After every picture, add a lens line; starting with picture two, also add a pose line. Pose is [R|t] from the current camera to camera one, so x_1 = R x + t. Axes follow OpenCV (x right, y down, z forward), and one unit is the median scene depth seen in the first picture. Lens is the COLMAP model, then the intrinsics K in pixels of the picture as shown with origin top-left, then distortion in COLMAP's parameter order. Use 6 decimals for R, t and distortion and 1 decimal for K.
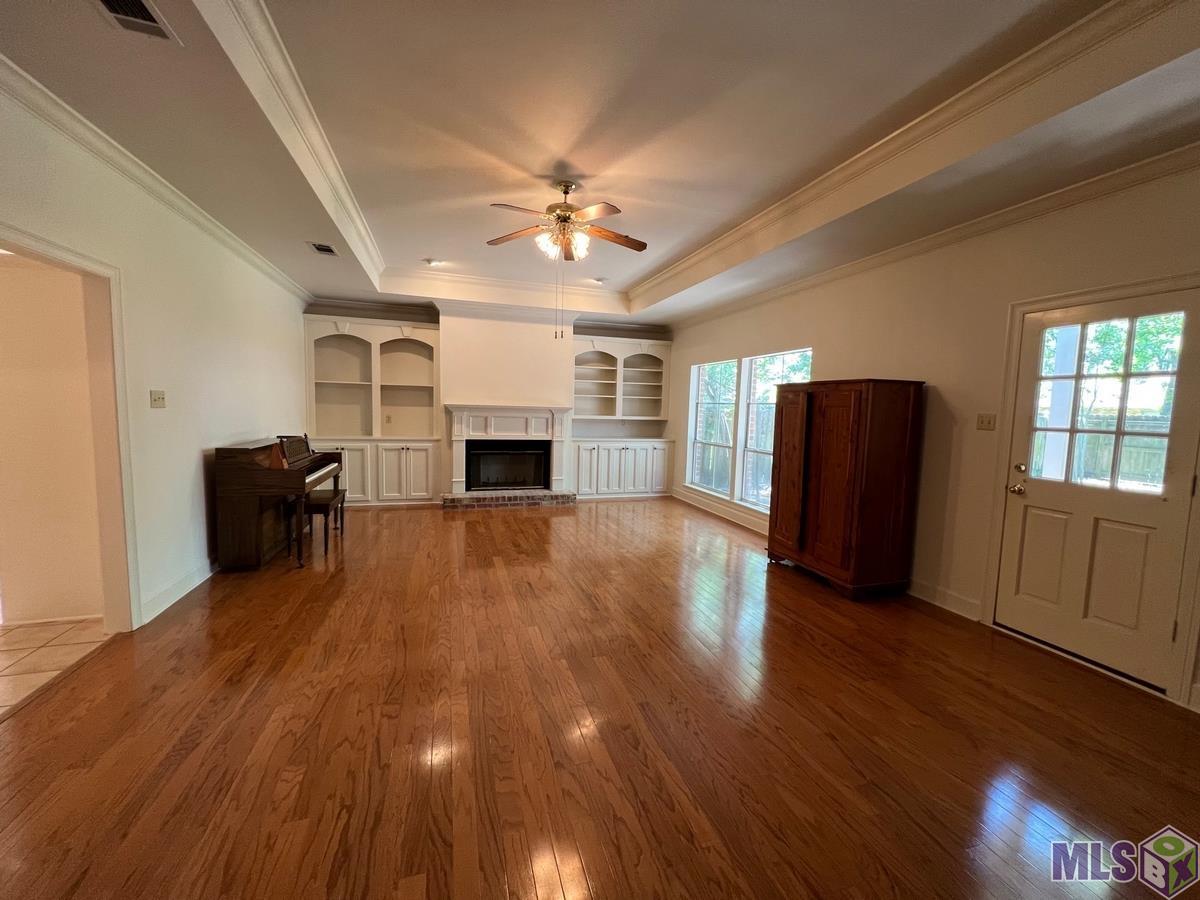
lens RADIAL K [[482.2, 0, 600.0], [0, 482.2, 450.0], [0, 0, 1]] dist [-0.001740, -0.000043]
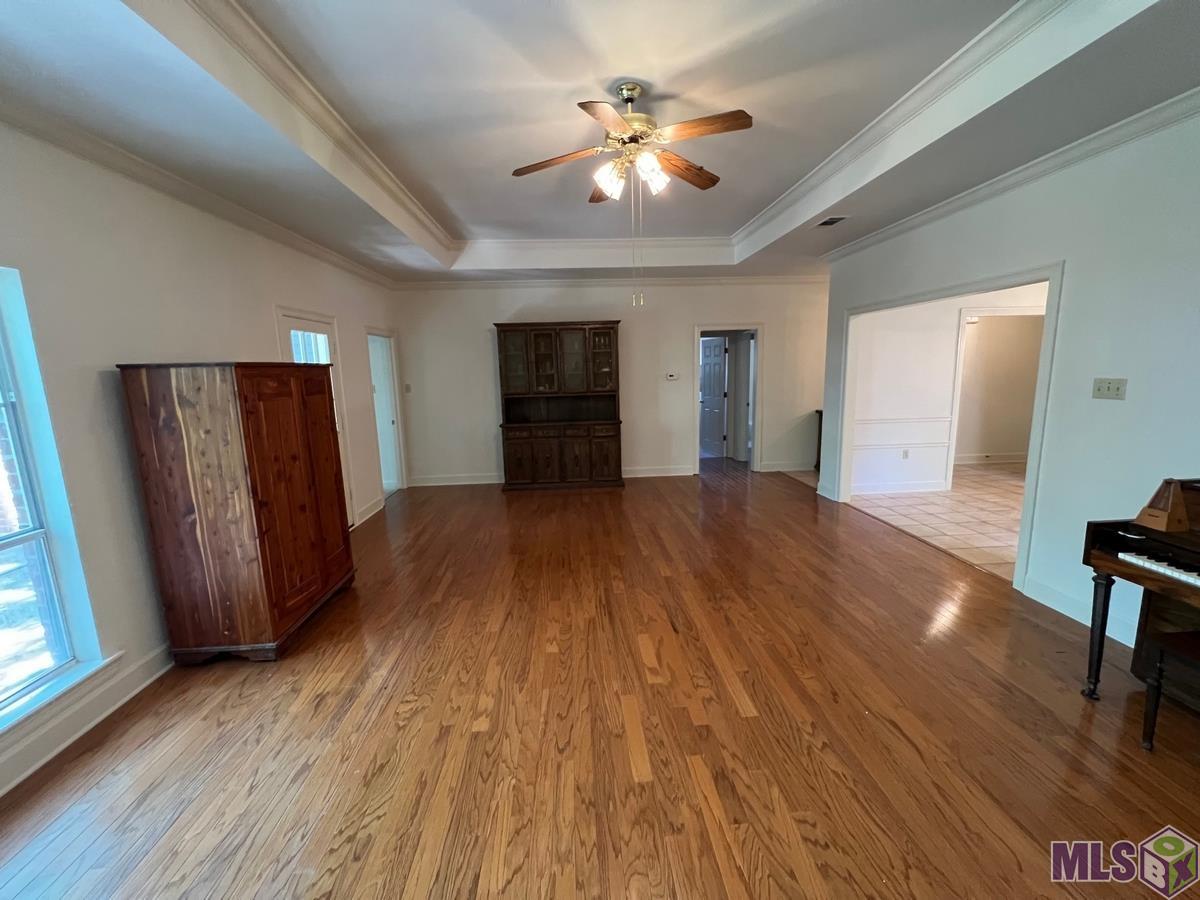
lens RADIAL K [[482.2, 0, 600.0], [0, 482.2, 450.0], [0, 0, 1]] dist [-0.001740, -0.000043]
pose [[-0.971134, -0.037060, 0.235640, -0.124704], [0.025775, 0.965769, 0.258119, -0.124219], [-0.237140, 0.256741, -0.936936, 1.040636]]
